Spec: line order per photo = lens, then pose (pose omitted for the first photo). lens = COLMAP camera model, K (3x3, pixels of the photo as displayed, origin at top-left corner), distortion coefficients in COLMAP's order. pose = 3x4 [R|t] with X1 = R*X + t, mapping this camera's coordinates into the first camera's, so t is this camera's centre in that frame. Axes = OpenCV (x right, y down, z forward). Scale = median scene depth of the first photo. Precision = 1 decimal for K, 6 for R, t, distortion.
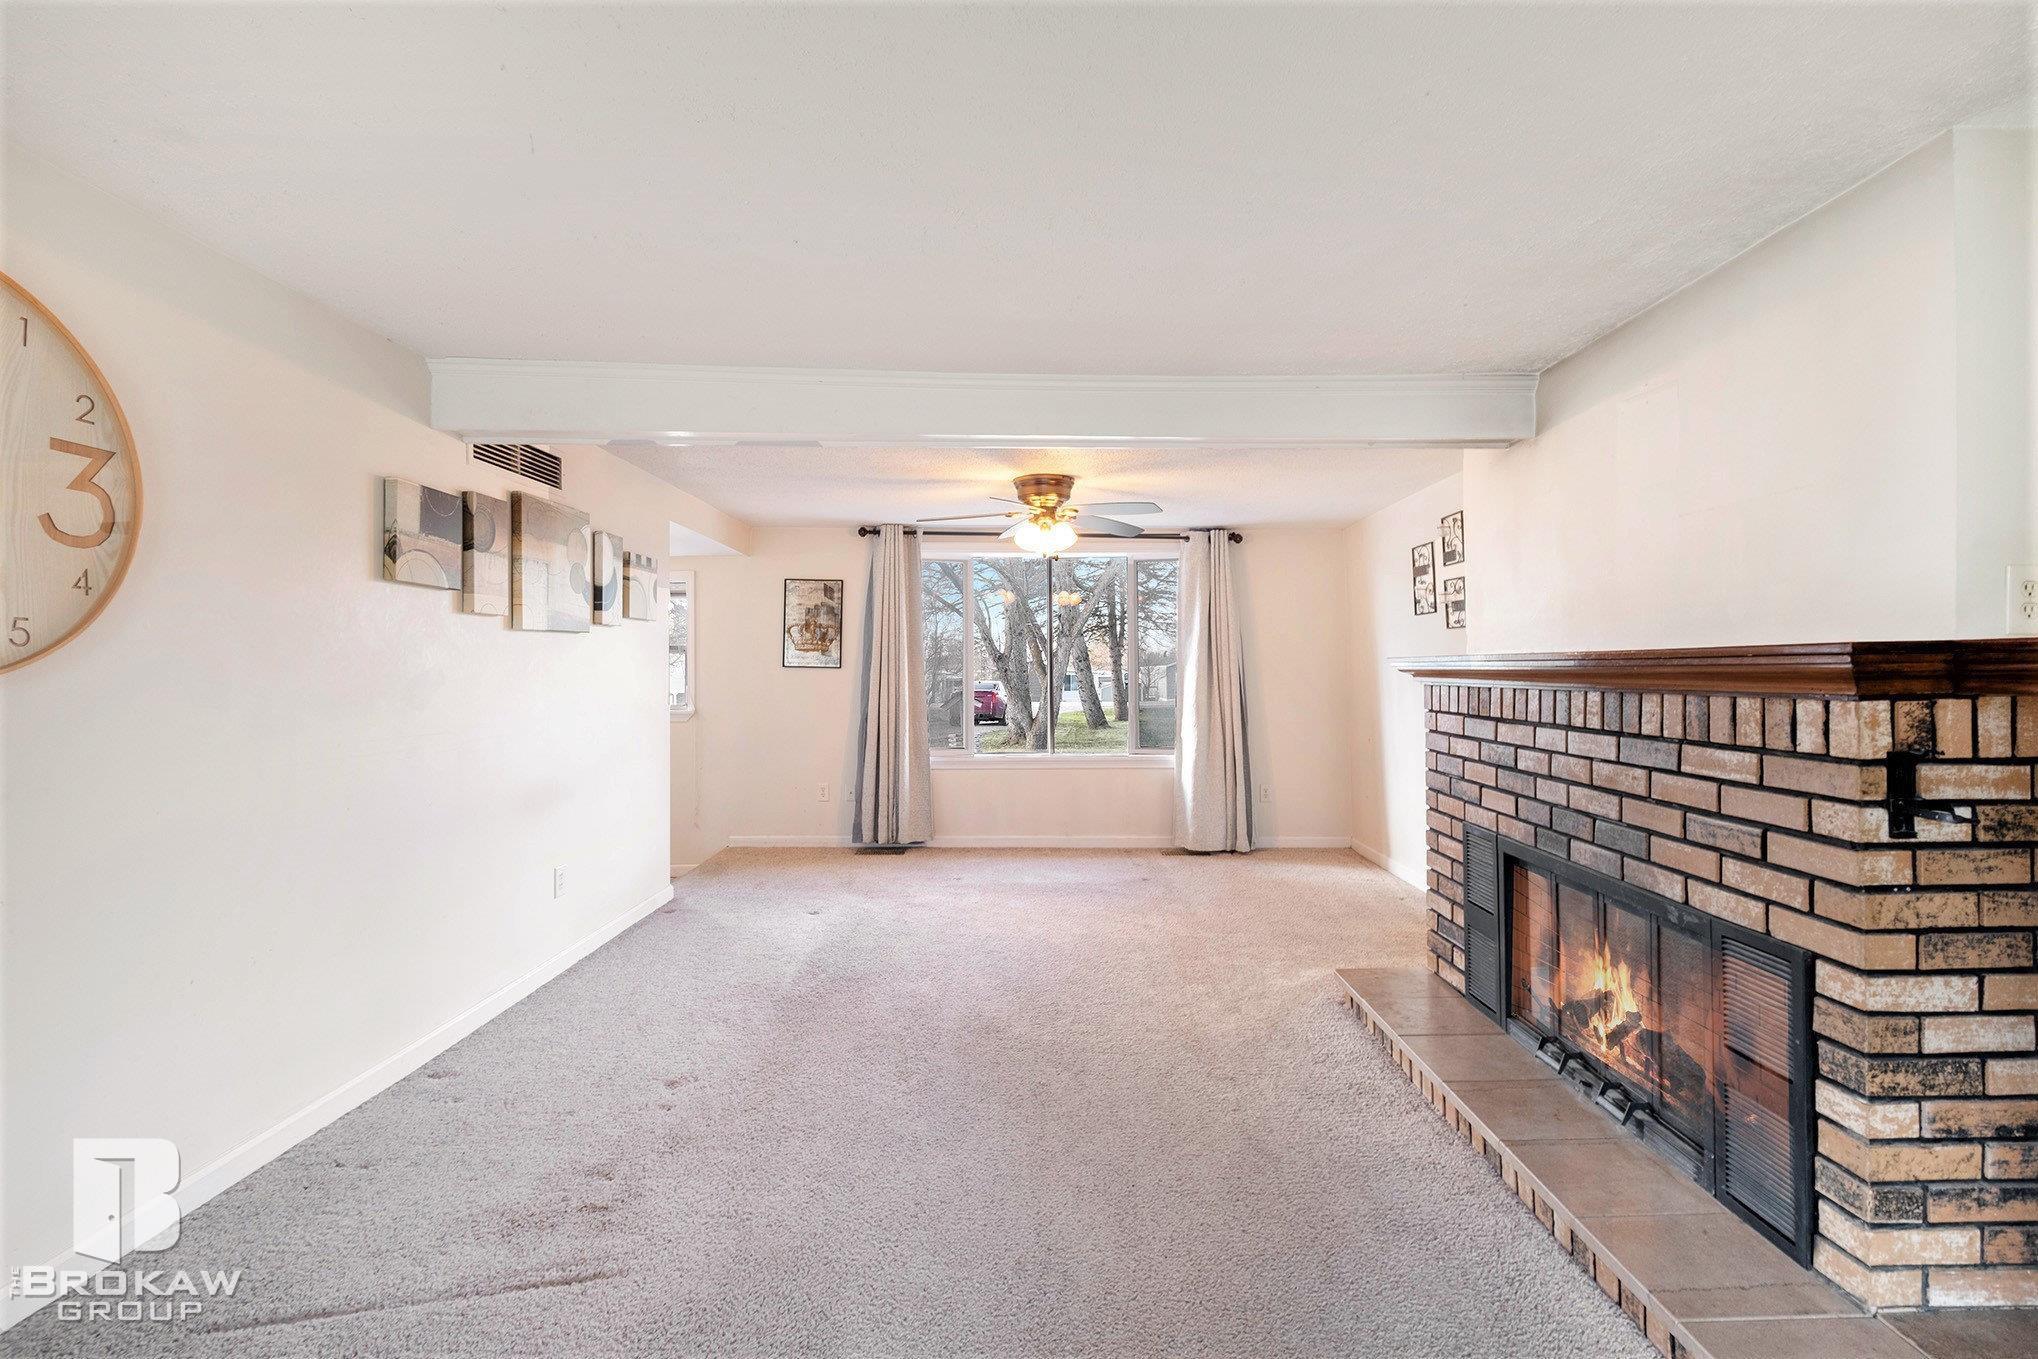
lens RADIAL K [[897.5, 0, 1043.3], [0, 897.5, 656.0], [0, 0, 1]] dist [-0.003738, -0.000878]
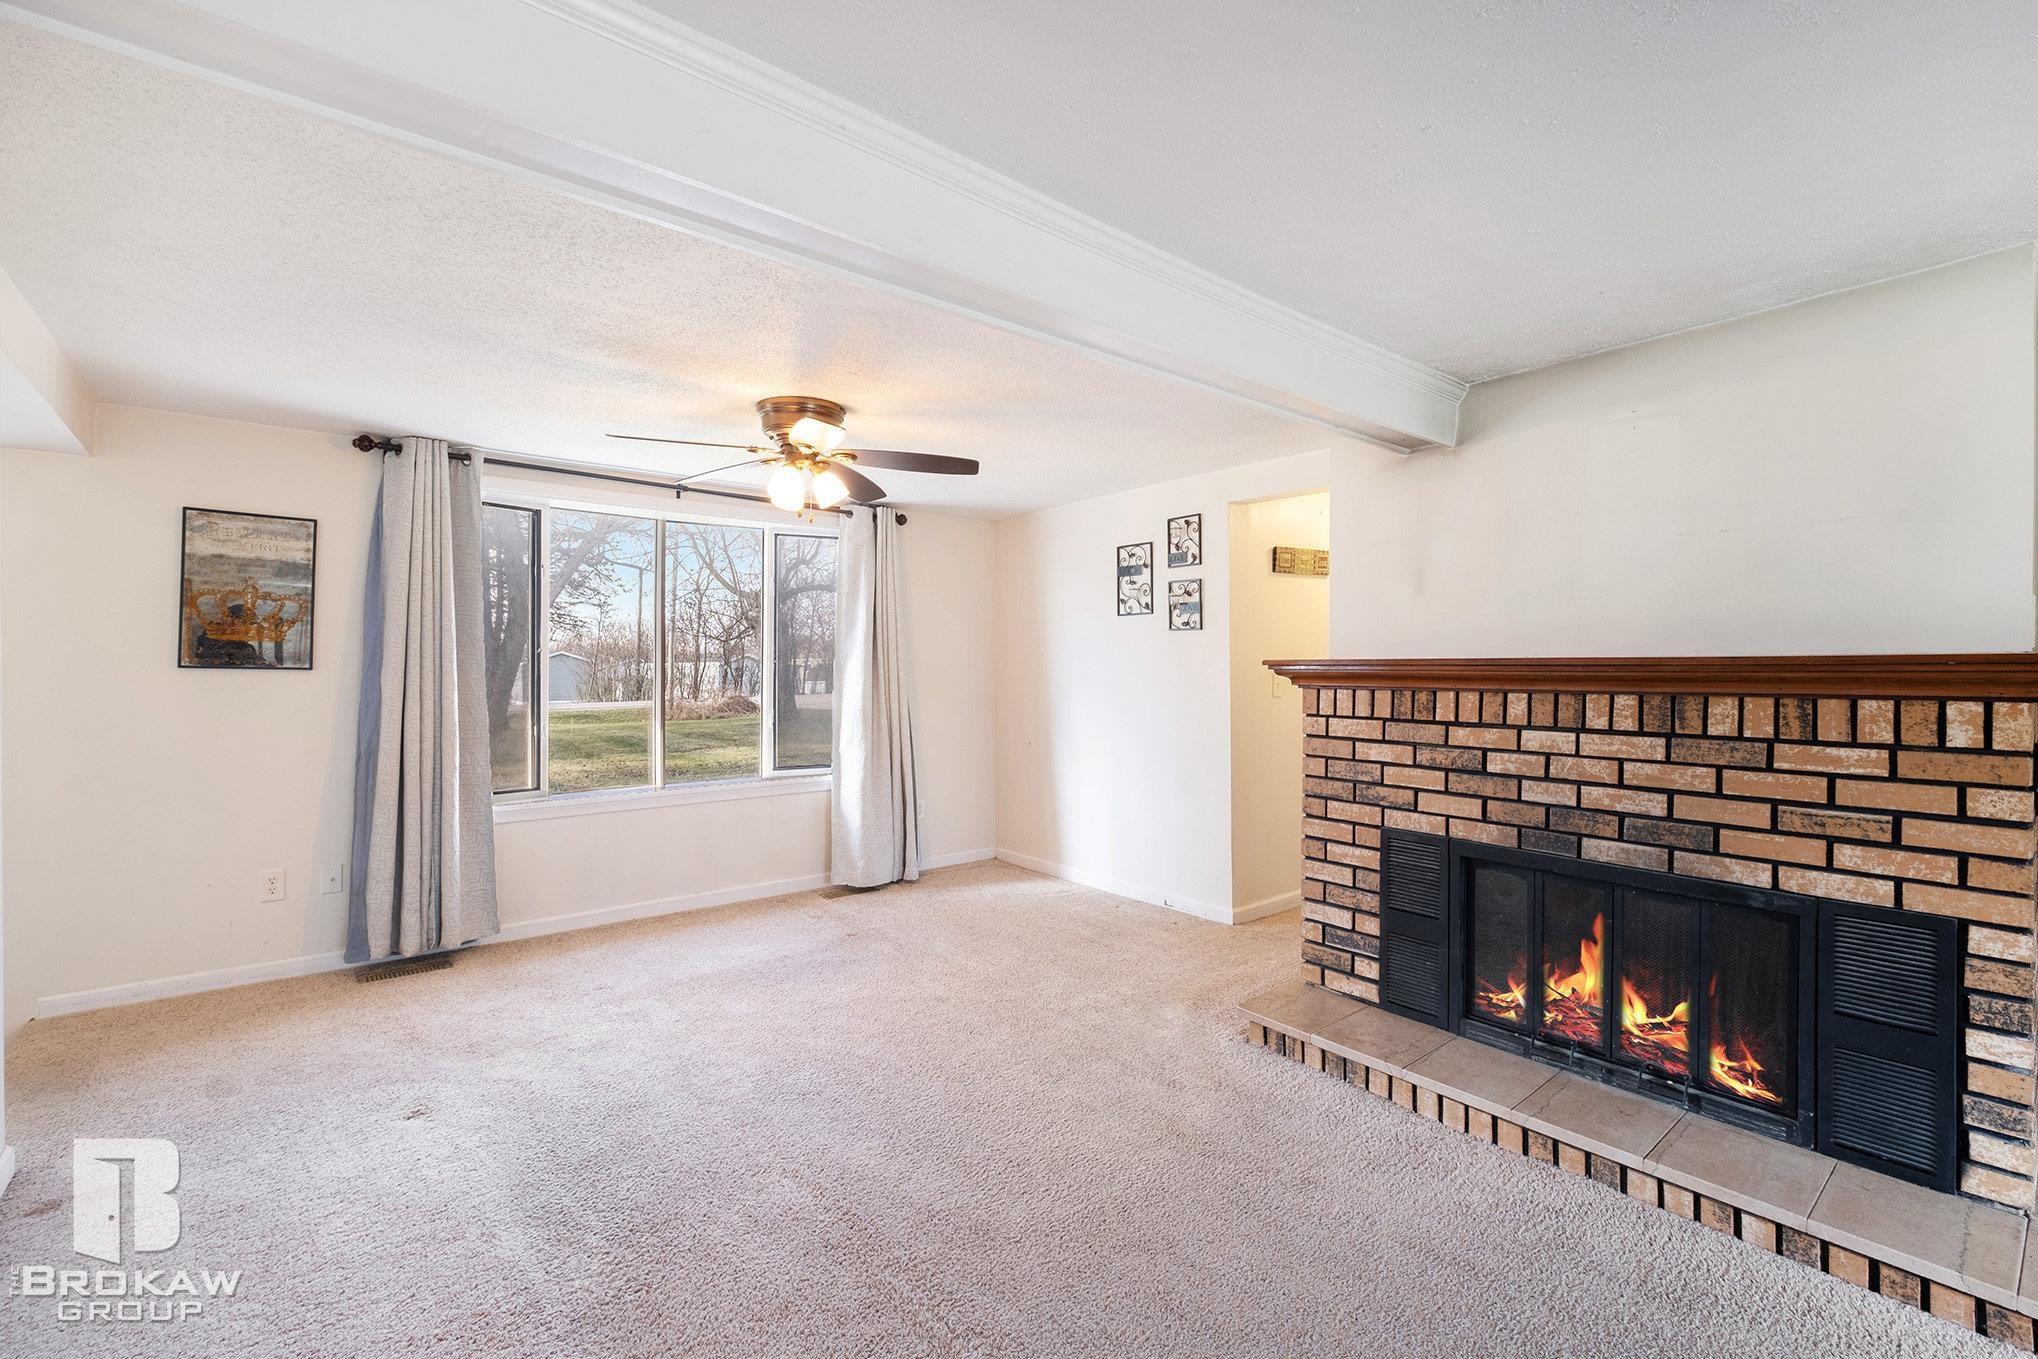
lens RADIAL K [[897.5, 0, 1043.3], [0, 897.5, 656.0], [0, 0, 1]] dist [-0.003738, -0.000878]
pose [[0.774881, 0.008805, 0.632045, -0.557228], [-0.009921, 0.999949, -0.001767, 0.002433], [-0.632029, -0.004901, 0.774929, 0.598872]]
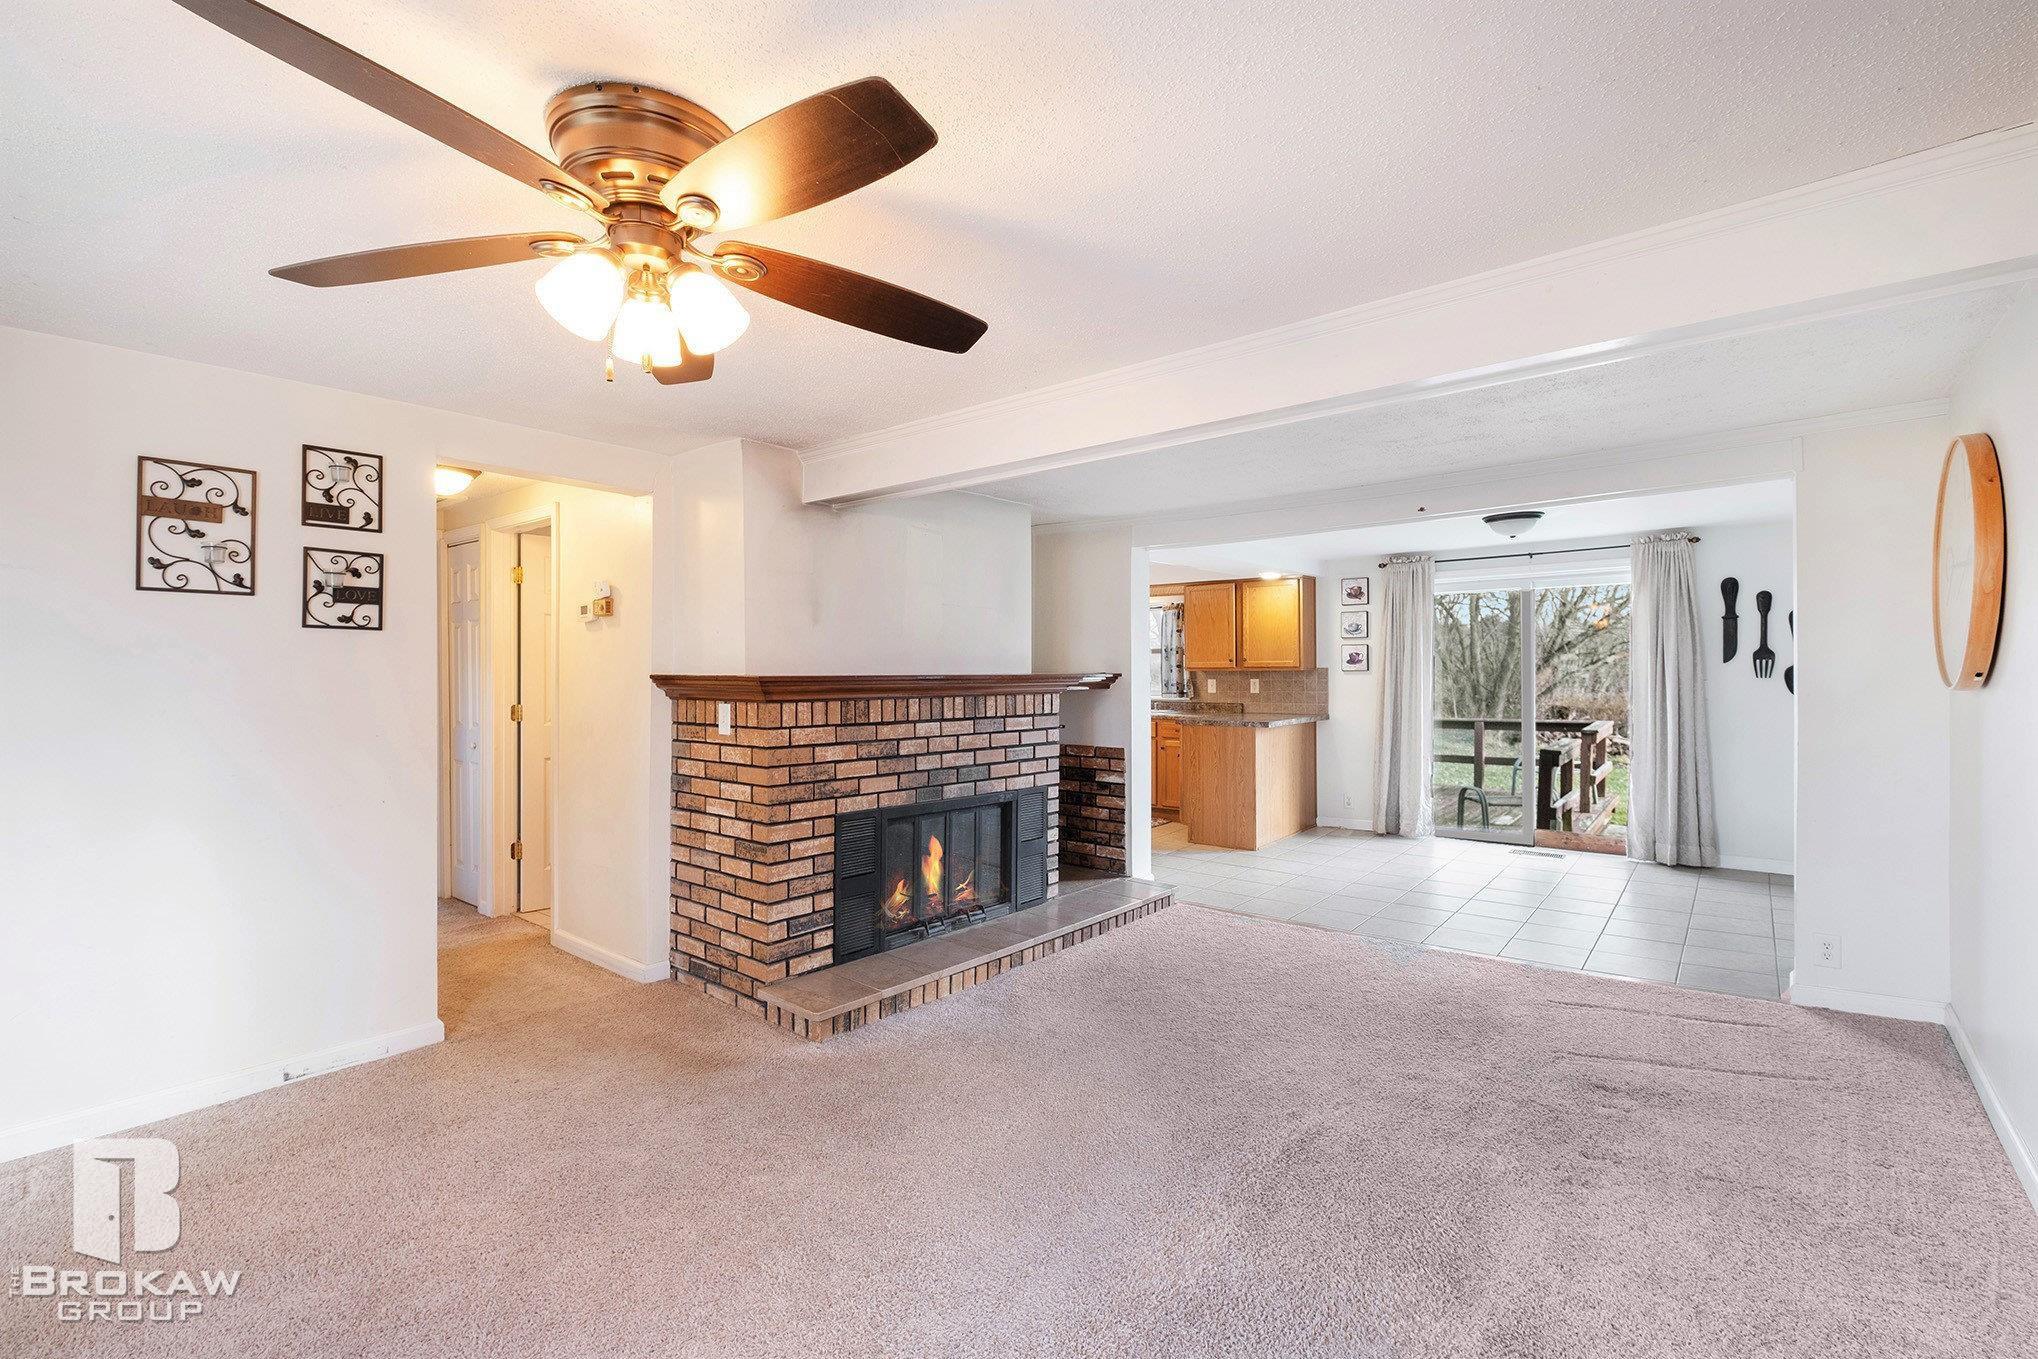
lens RADIAL K [[875.6, 0, 1018.8], [0, 875.6, 690.8], [0, 0, 1]] dist [0.013185, -0.000141]
pose [[-0.754813, -0.000822, 0.655940, -0.595203], [0.001079, 0.999996, 0.002496, 0.022251], [-0.655939, 0.002591, -0.754809, 2.163645]]
